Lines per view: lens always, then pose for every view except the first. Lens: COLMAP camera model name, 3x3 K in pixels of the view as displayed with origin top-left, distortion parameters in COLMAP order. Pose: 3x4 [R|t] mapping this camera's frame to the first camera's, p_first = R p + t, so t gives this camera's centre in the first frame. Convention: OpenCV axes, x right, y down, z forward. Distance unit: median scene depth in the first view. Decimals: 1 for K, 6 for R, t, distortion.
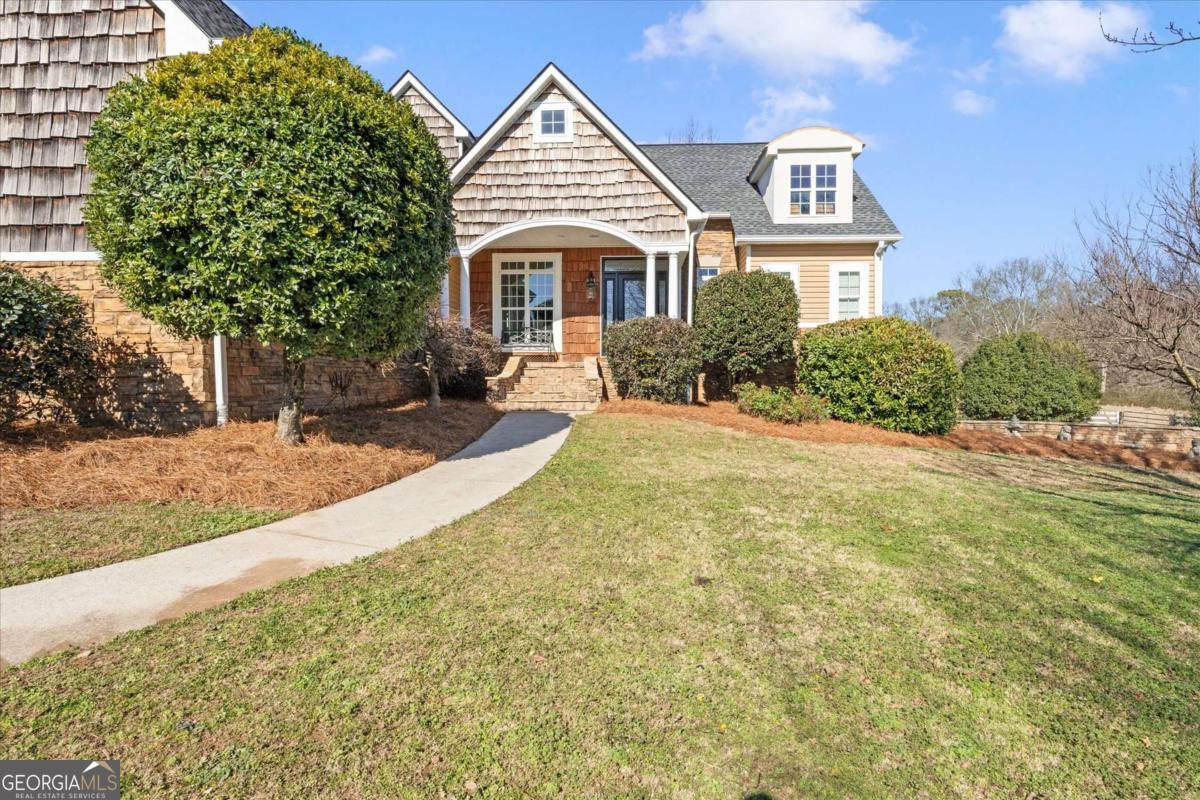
lens RADIAL K [[565.6, 0, 600.0], [0, 565.6, 400.0], [0, 0, 1]] dist [-0.002185, -0.000131]
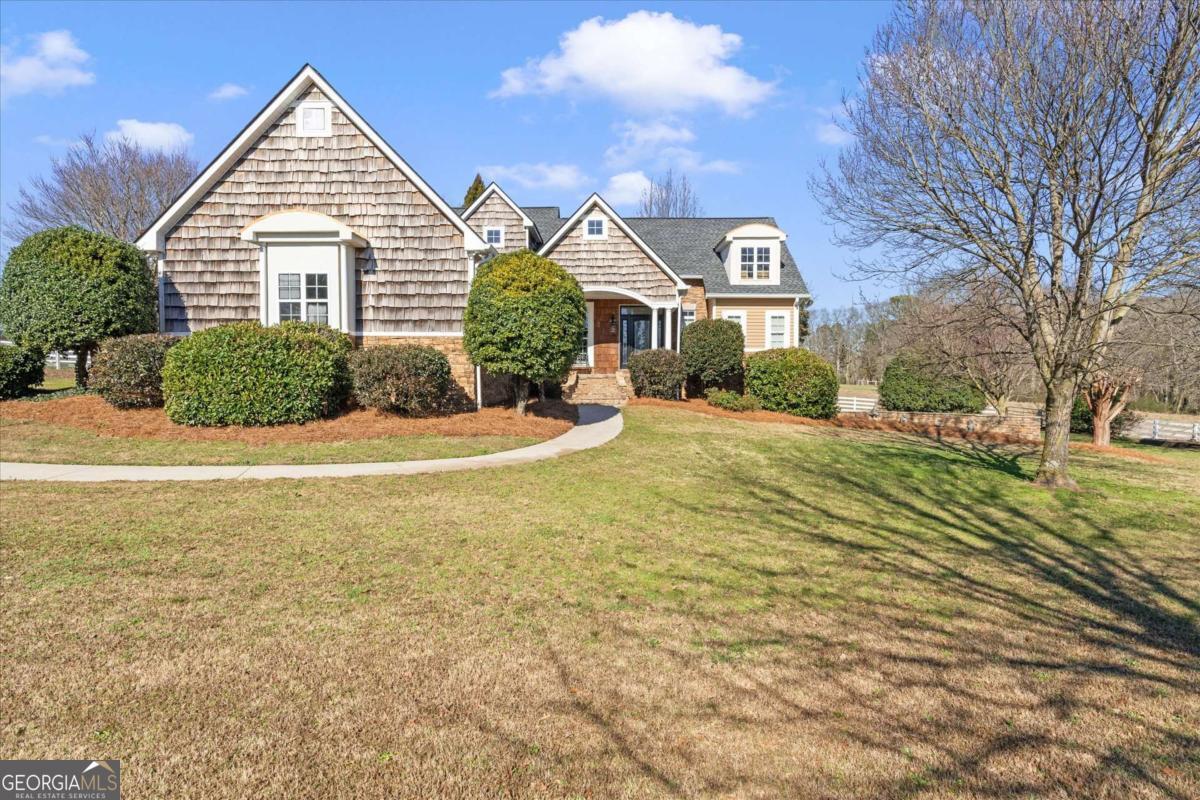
lens RADIAL K [[526.5, 0, 600.0], [0, 526.5, 400.0], [0, 0, 1]] dist [0.000525, -0.000005]
pose [[0.999207, -0.000481, 0.039815, -0.130675], [0.000318, 0.999992, 0.004107, -0.000619], [-0.039817, -0.004092, 0.999199, -0.521763]]
